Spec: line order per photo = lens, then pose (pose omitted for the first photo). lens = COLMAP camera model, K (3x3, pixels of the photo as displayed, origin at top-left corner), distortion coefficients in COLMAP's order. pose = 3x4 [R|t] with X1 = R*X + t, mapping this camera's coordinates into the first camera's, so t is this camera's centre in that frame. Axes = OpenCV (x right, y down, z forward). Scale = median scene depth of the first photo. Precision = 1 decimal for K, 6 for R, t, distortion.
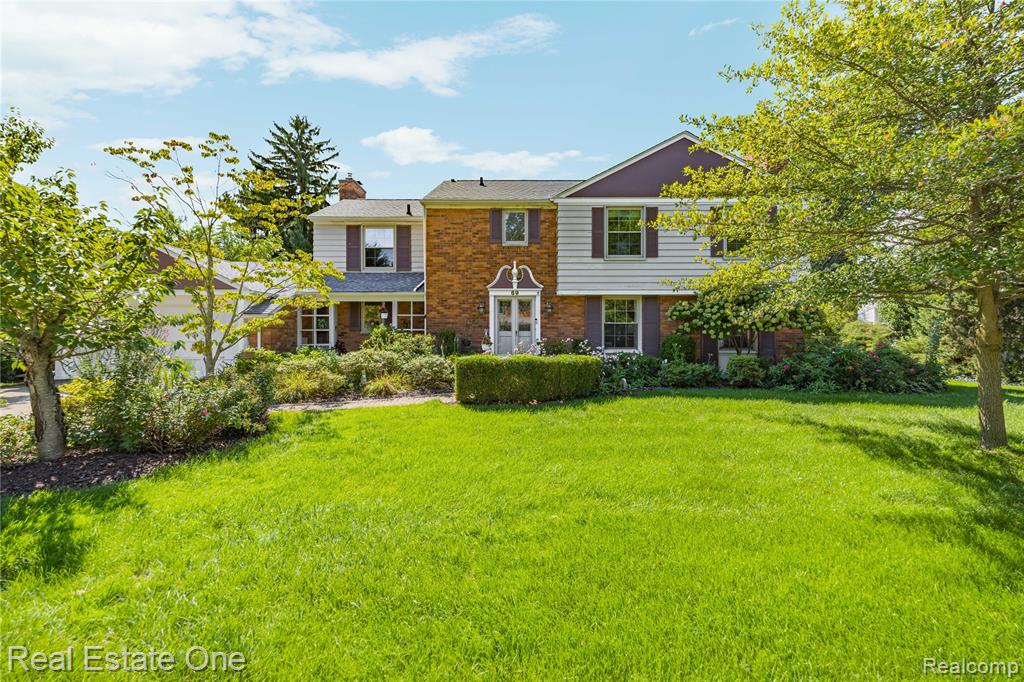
lens RADIAL K [[441.9, 0, 514.0], [0, 441.9, 340.4], [0, 0, 1]] dist [0.000182, -0.000064]
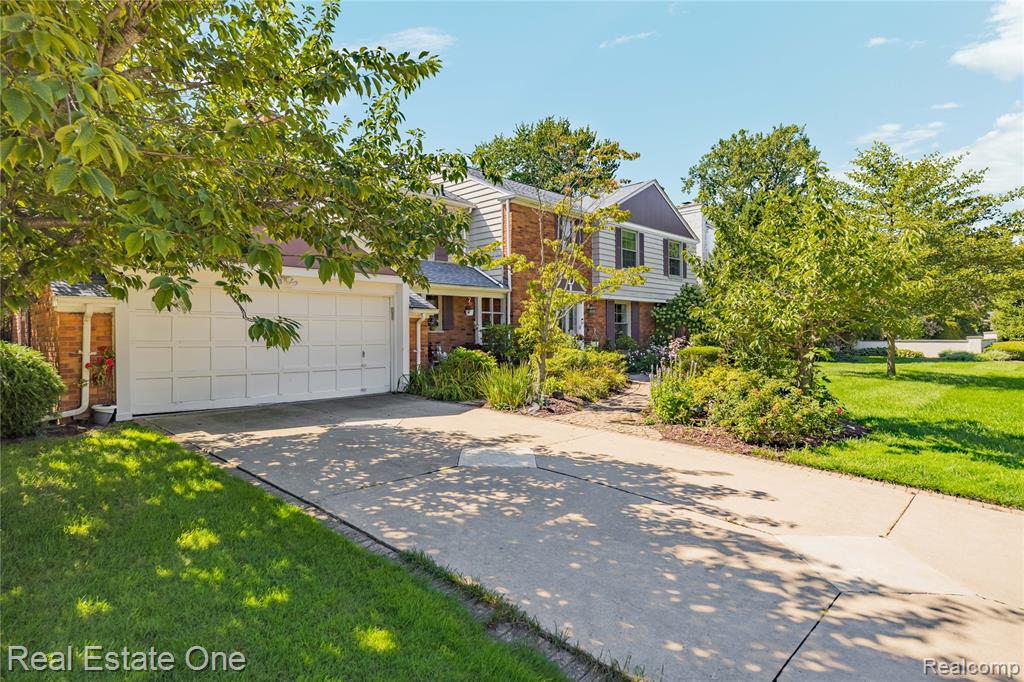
lens RADIAL K [[547.1, 0, 510.4], [0, 547.1, 336.1], [0, 0, 1]] dist [-0.003433, -0.001383]
pose [[0.690324, -0.011338, 0.723411, -1.068251], [0.011267, 0.999924, 0.004920, -0.013058], [-0.723412, 0.004754, 0.690400, 0.180365]]
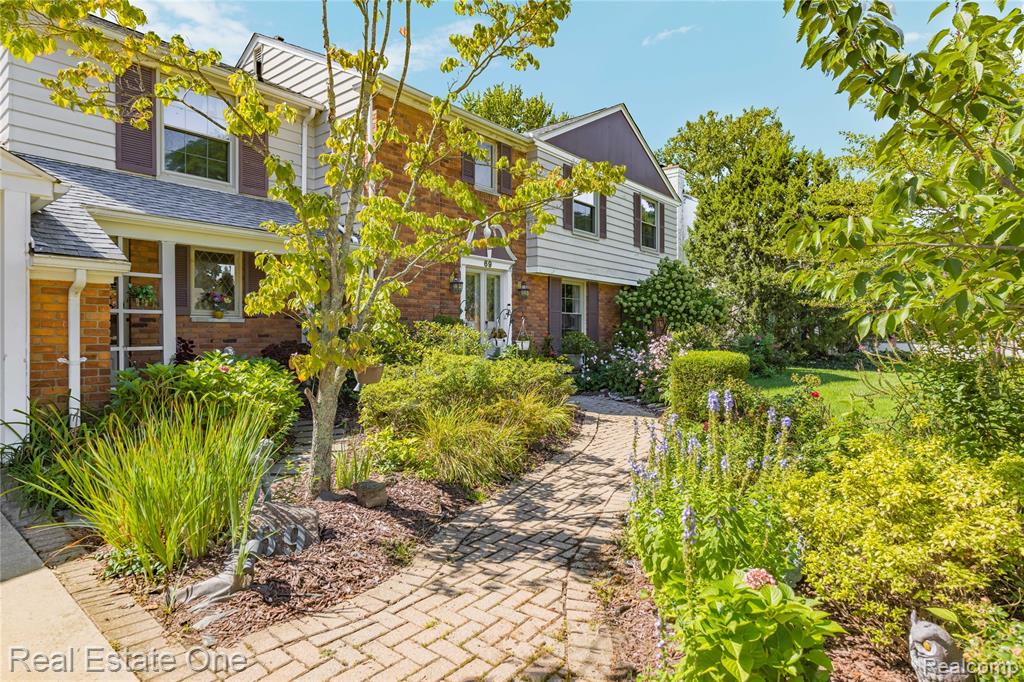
lens RADIAL K [[555.7, 0, 514.7], [0, 555.7, 335.7], [0, 0, 1]] dist [0.004336, 0.000625]
pose [[0.629414, -0.007356, 0.777035, -0.627115], [0.003778, 0.999972, 0.006406, -0.004295], [-0.777061, -0.001096, 0.629425, 0.438287]]
